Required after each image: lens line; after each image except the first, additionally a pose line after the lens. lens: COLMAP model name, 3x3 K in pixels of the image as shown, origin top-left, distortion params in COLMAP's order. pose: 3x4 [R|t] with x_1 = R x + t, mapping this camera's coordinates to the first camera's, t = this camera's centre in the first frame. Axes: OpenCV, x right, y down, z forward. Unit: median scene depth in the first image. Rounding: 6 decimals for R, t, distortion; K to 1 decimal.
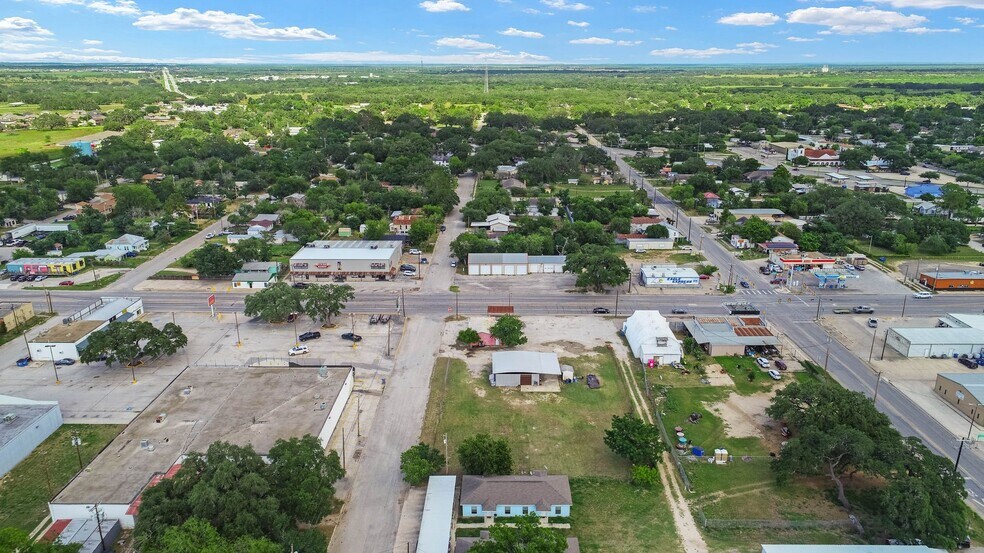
lens RADIAL K [[686.6, 0, 493.7], [0, 686.6, 280.4], [0, 0, 1]] dist [0.008388, -0.000601]
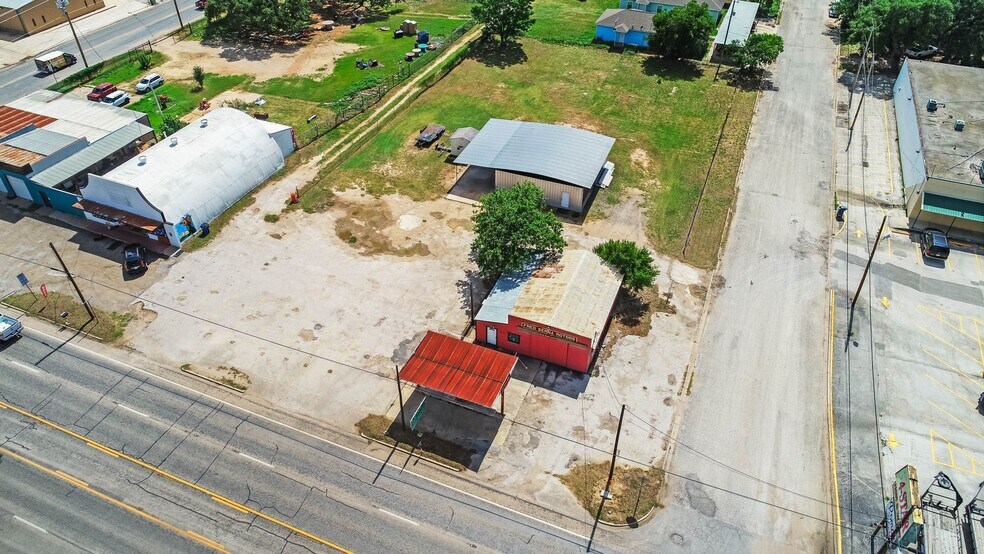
lens RADIAL K [[686.6, 0, 493.7], [0, 686.6, 280.9], [0, 0, 1]] dist [0.008388, -0.000601]
pose [[-0.927618, -0.237147, 0.288593, -0.084100], [0.111932, 0.560629, 0.820467, -0.219841], [-0.356365, 0.793383, -0.493505, 1.279340]]
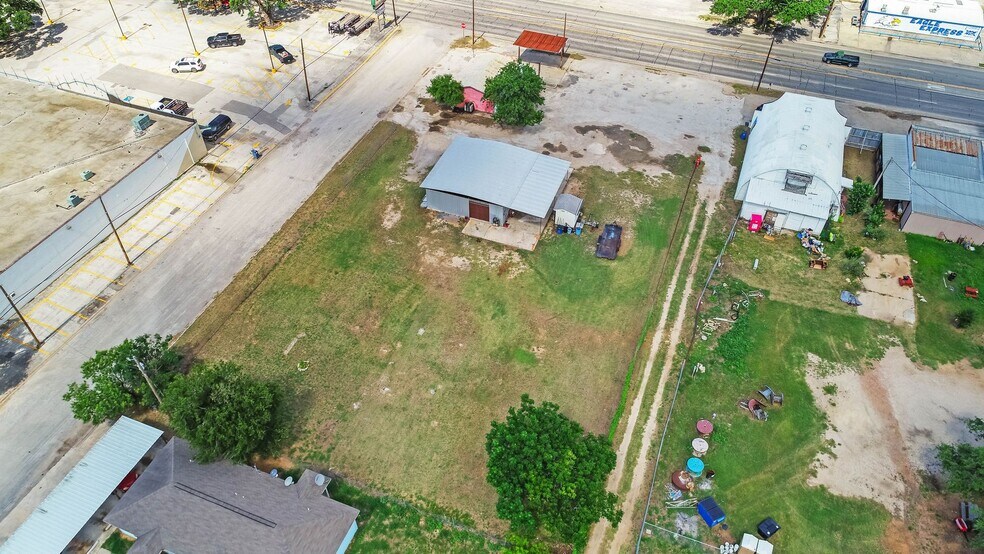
lens RADIAL K [[686.6, 0, 493.7], [0, 686.6, 280.9], [0, 0, 1]] dist [0.008388, -0.000601]
pose [[0.933030, 0.253339, -0.255488, 0.190994], [-0.110679, 0.877746, 0.466168, -0.049139], [0.342352, -0.406672, 0.847002, 0.508494]]
